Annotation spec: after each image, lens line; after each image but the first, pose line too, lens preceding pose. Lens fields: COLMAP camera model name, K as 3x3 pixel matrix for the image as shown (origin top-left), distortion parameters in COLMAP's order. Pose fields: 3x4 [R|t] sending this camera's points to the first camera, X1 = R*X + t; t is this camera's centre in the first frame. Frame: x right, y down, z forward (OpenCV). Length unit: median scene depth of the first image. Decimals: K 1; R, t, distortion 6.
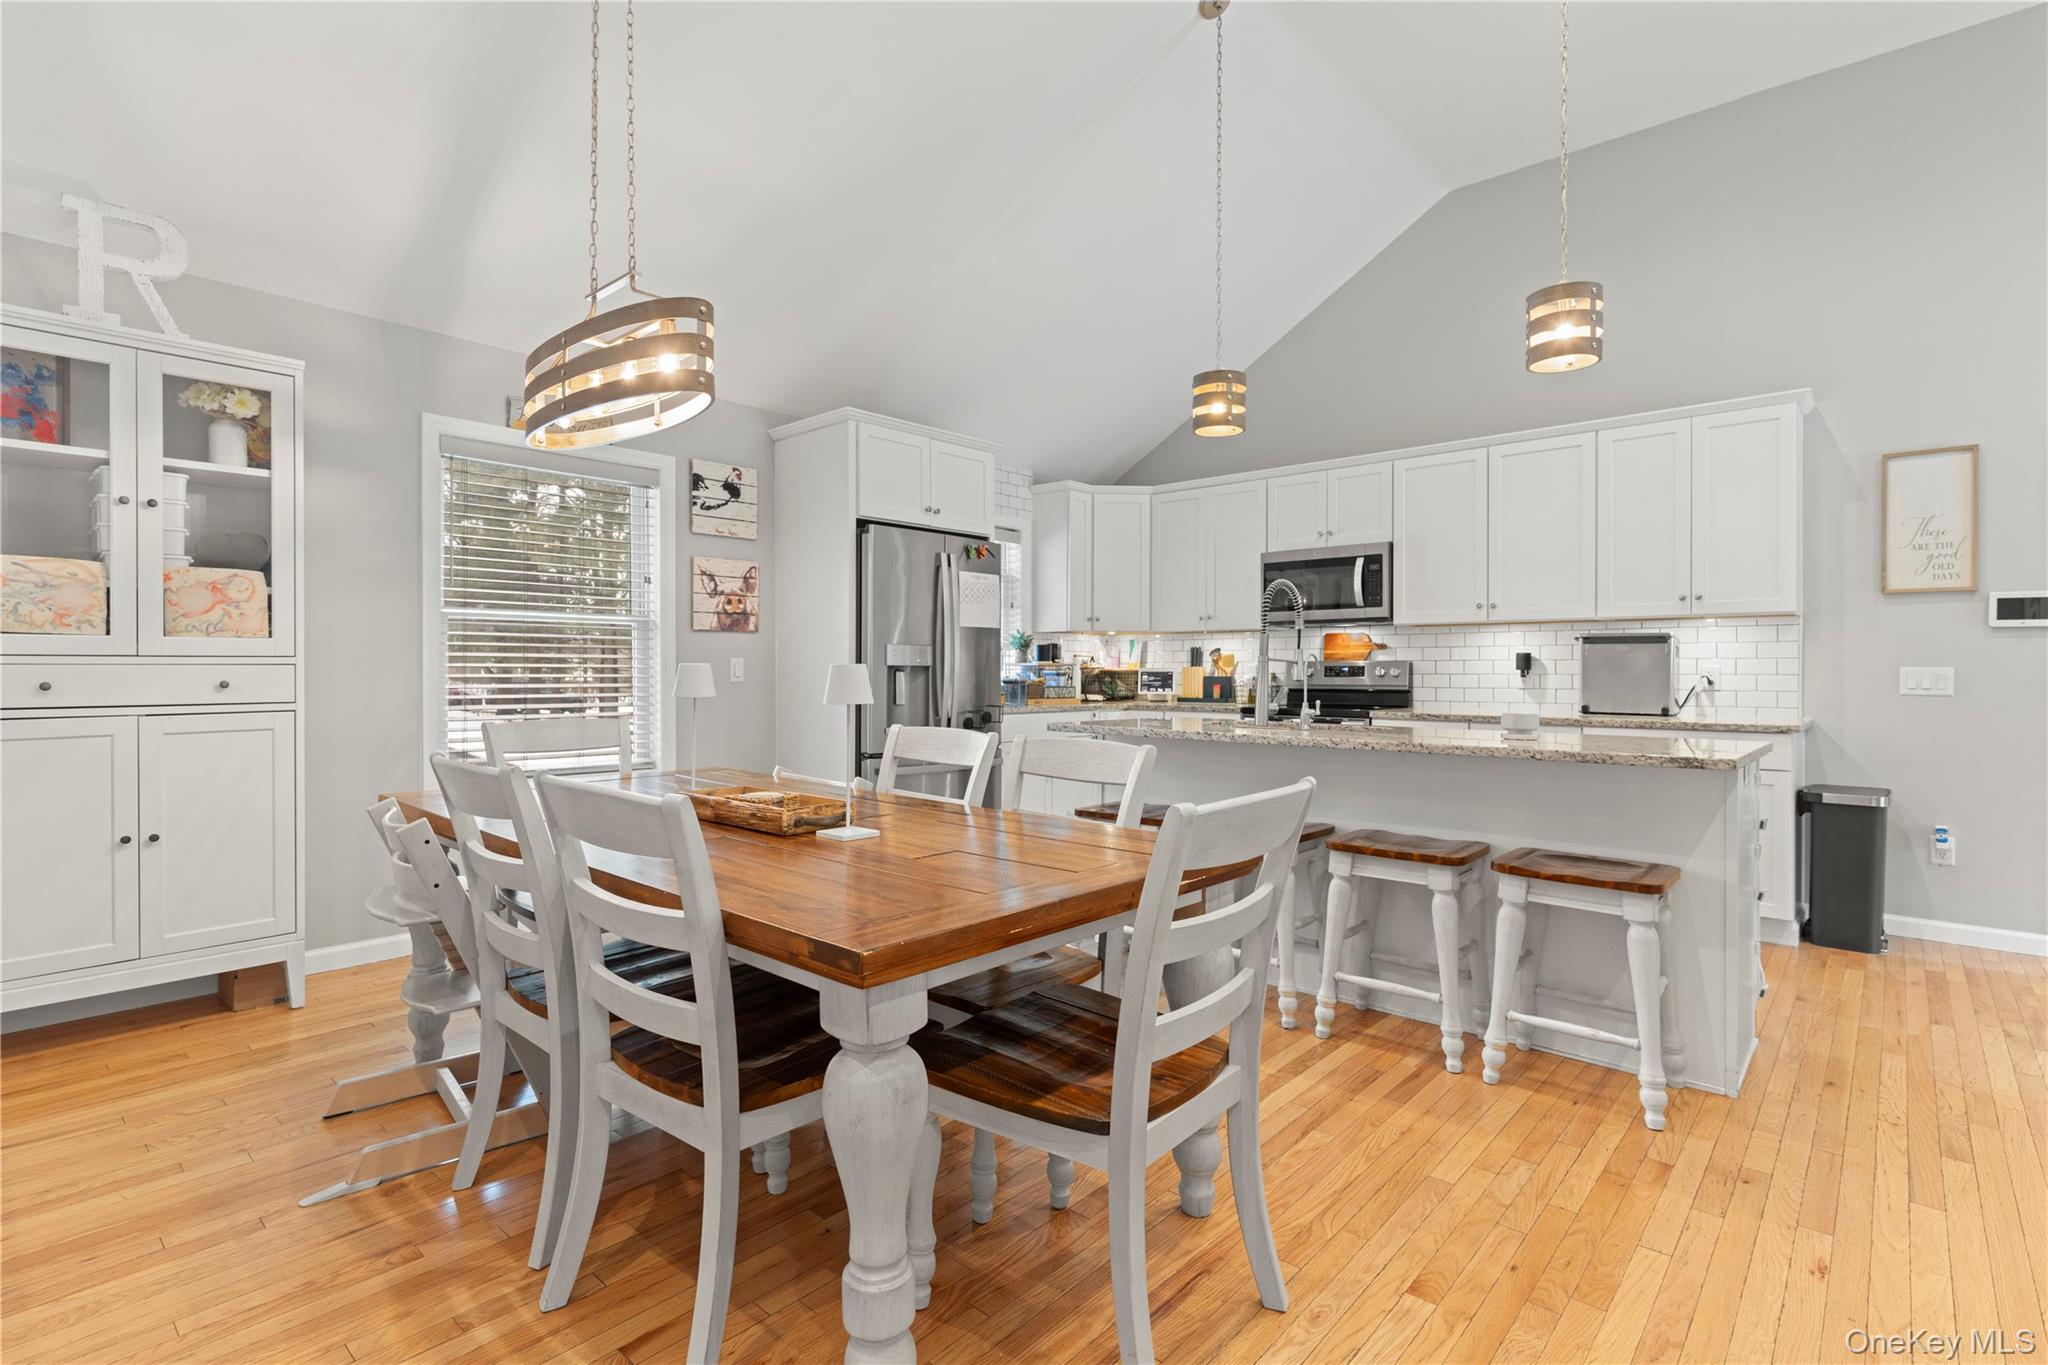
lens RADIAL K [[985.2, 0, 1034.6], [0, 985.2, 675.5], [0, 0, 1]] dist [-0.000231, 0.000129]
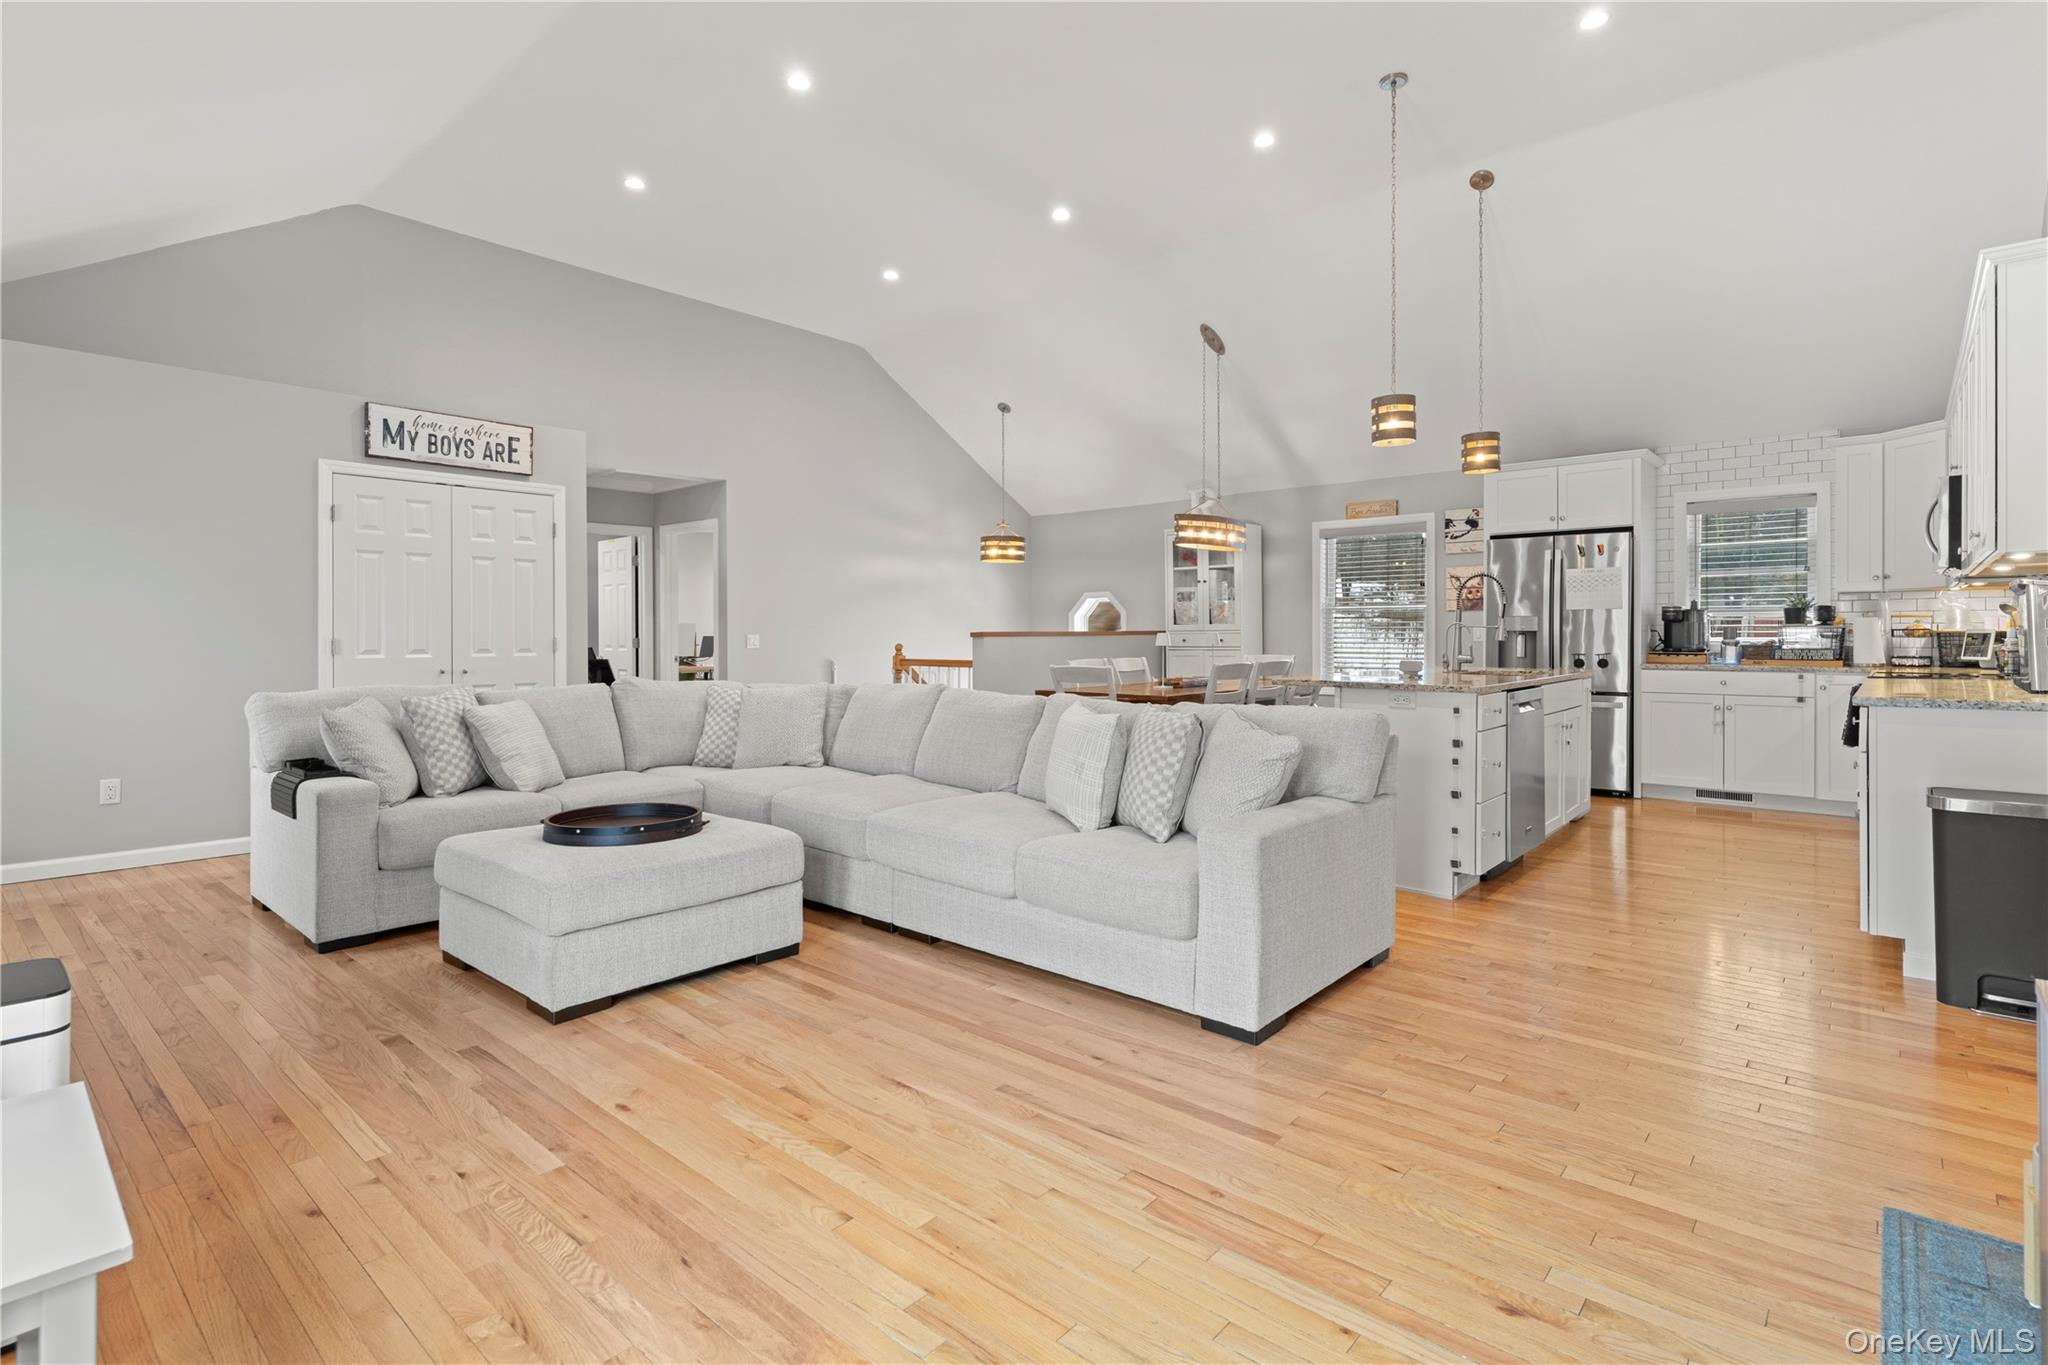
lens RADIAL K [[991.2, 0, 1021.7], [0, 991.2, 636.4], [0, 0, 1]] dist [-0.000191, 0.000021]
pose [[0.006294, 0.002715, -0.999977, 1.355799], [0.001841, 0.999995, 0.002727, -0.006635], [0.999979, -0.001858, 0.006289, 0.245082]]
